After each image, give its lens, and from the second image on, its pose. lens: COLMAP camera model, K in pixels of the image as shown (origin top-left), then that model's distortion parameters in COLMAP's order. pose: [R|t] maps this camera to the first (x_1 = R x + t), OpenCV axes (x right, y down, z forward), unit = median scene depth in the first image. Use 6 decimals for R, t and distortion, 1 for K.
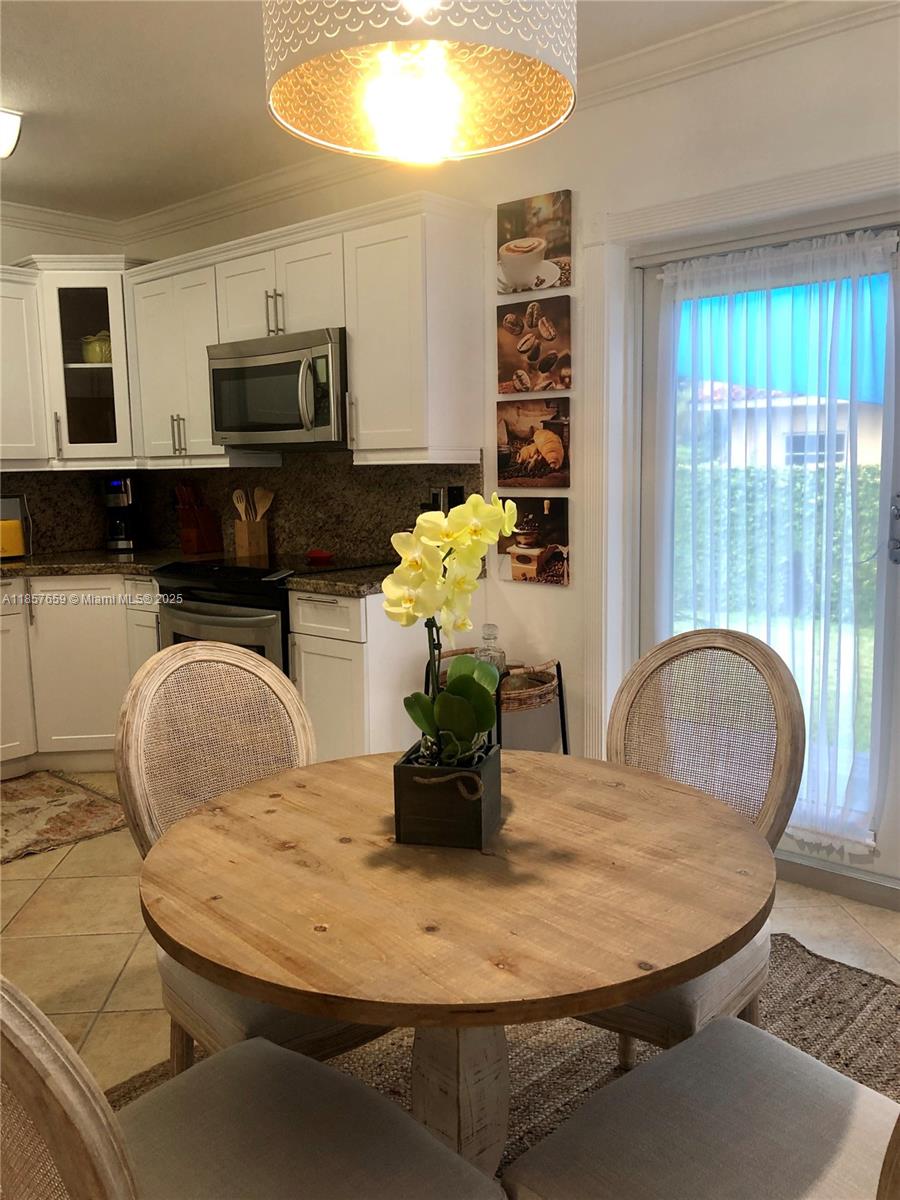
lens RADIAL K [[986.8, 0, 451.8], [0, 986.8, 592.9], [0, 0, 1]] dist [0.034162, -0.044842]
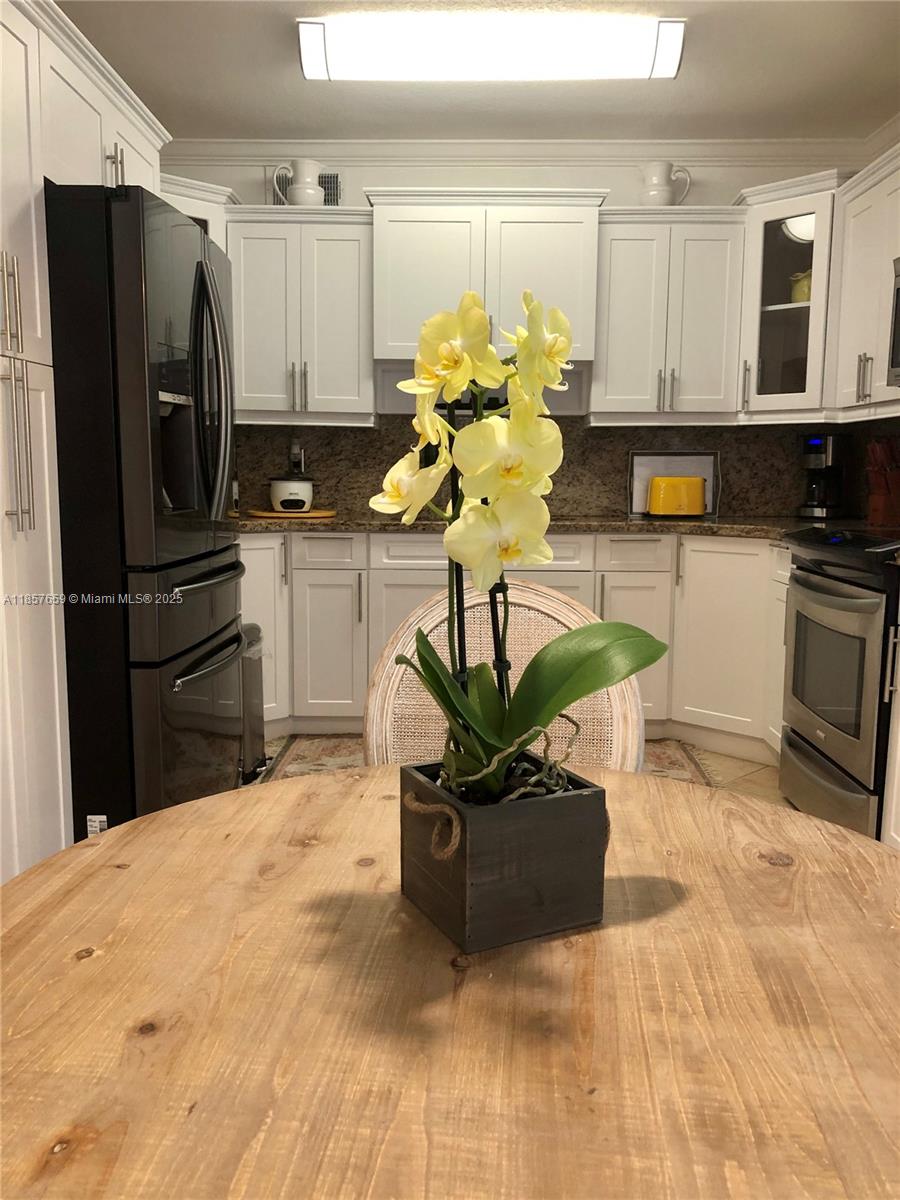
lens RADIAL K [[986.8, 0, 451.8], [0, 986.8, 592.9], [0, 0, 1]] dist [0.034162, -0.044842]
pose [[0.651738, 0.120718, -0.748775, 0.141865], [-0.116241, 0.991487, 0.058672, 0.009228], [0.749484, 0.048800, 0.660222, 0.210142]]
